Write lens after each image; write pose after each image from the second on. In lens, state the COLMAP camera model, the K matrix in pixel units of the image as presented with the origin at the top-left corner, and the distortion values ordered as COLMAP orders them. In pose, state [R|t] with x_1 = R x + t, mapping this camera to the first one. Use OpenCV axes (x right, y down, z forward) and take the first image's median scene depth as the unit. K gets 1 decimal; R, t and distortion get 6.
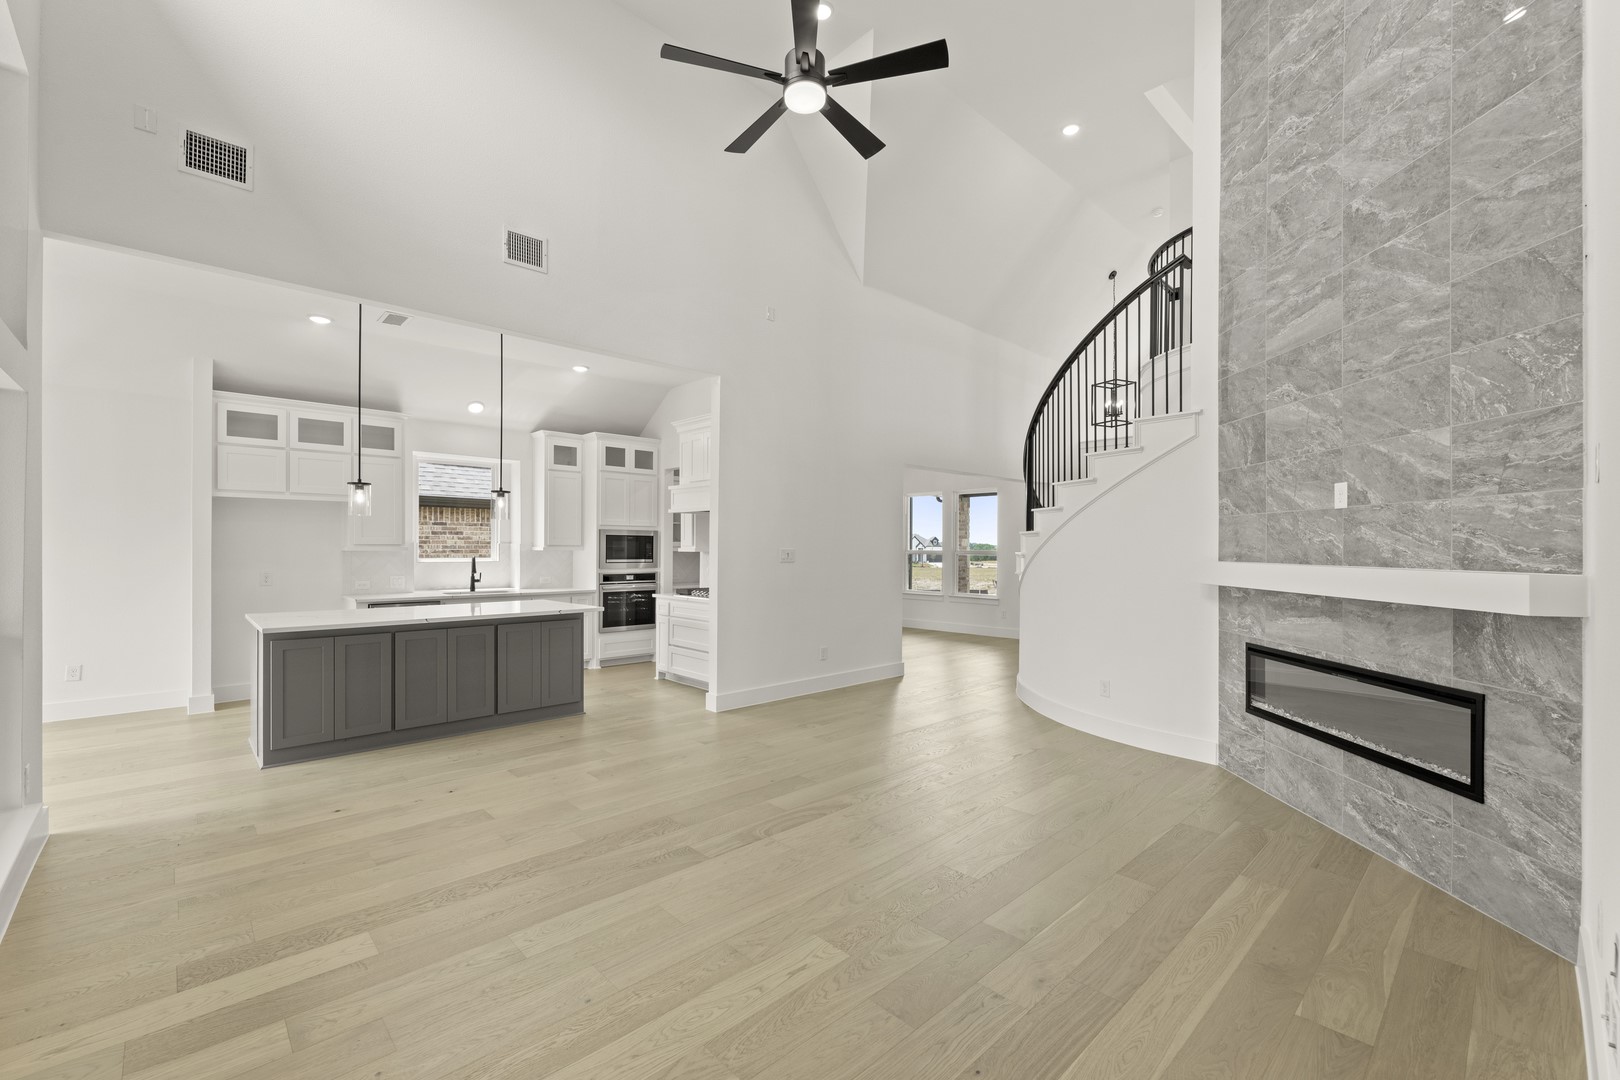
lens RADIAL K [[680.6, 0, 810.2], [0, 680.6, 543.2], [0, 0, 1]] dist [0.000651, 0.000016]
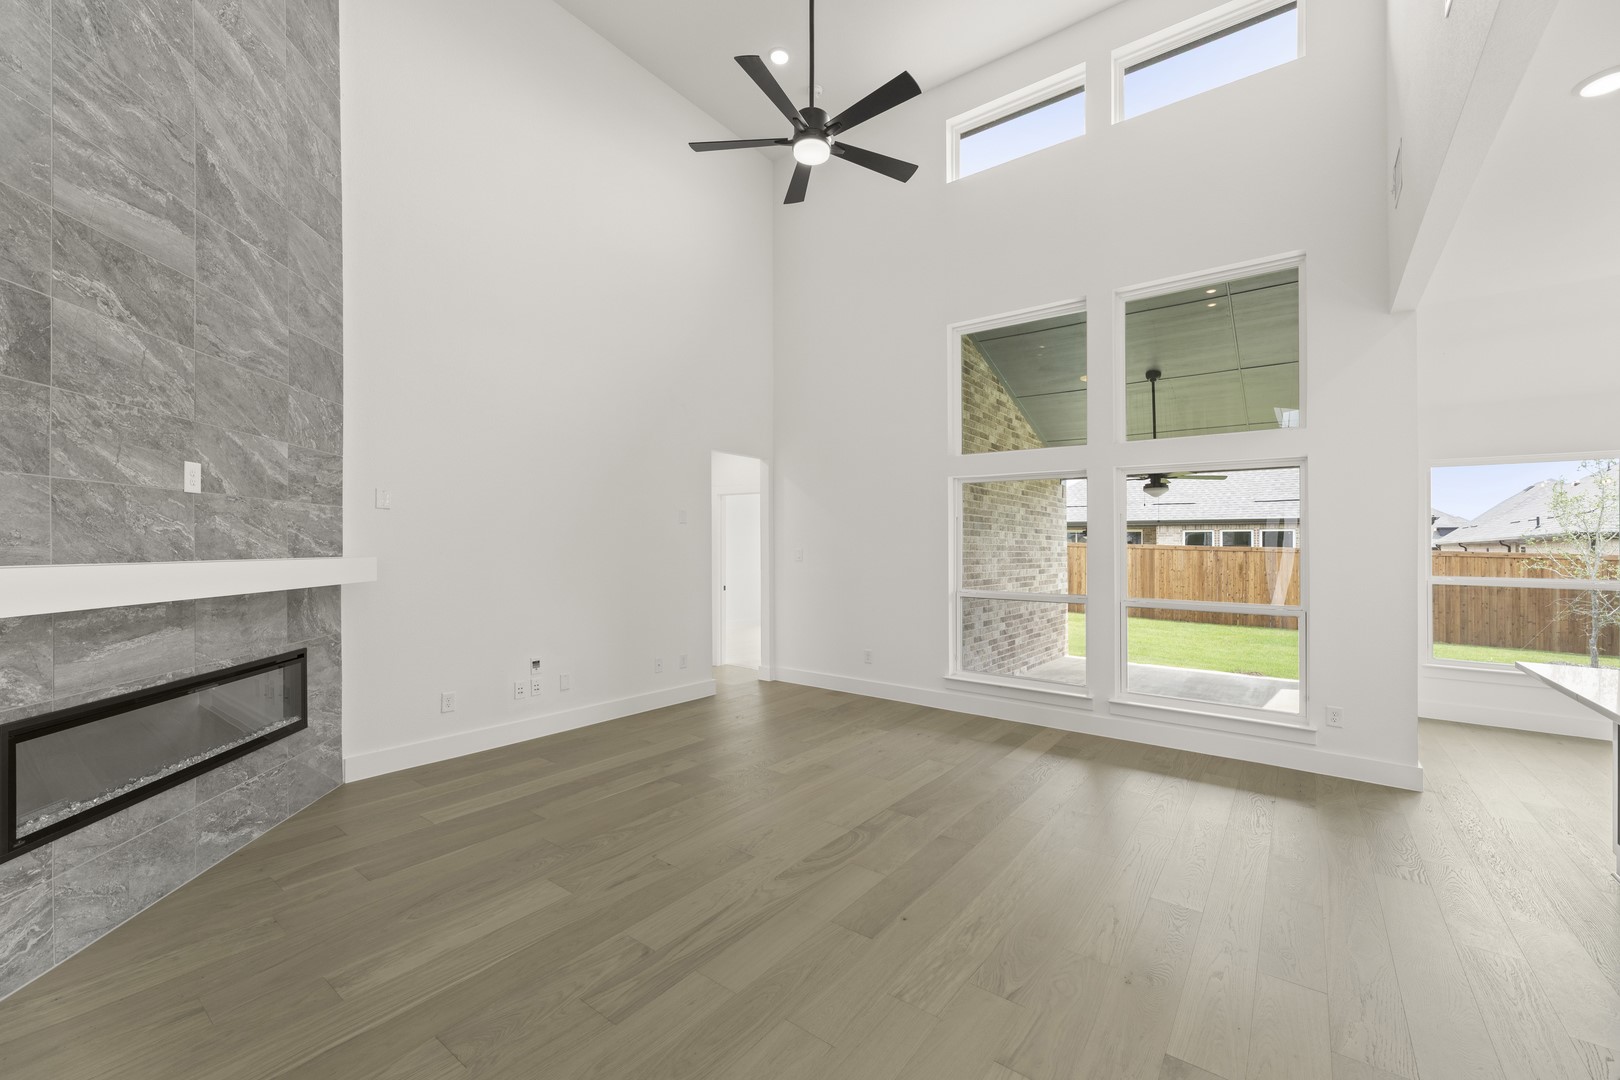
lens RADIAL K [[647.8, 0, 805.8], [0, 647.8, 553.0], [0, 0, 1]] dist [0.000997, 0.000051]
pose [[-0.987082, -0.004546, -0.160150, 0.172892], [-0.005263, 0.999978, 0.004051, 0.017278], [0.160128, 0.004841, -0.987084, 2.069648]]
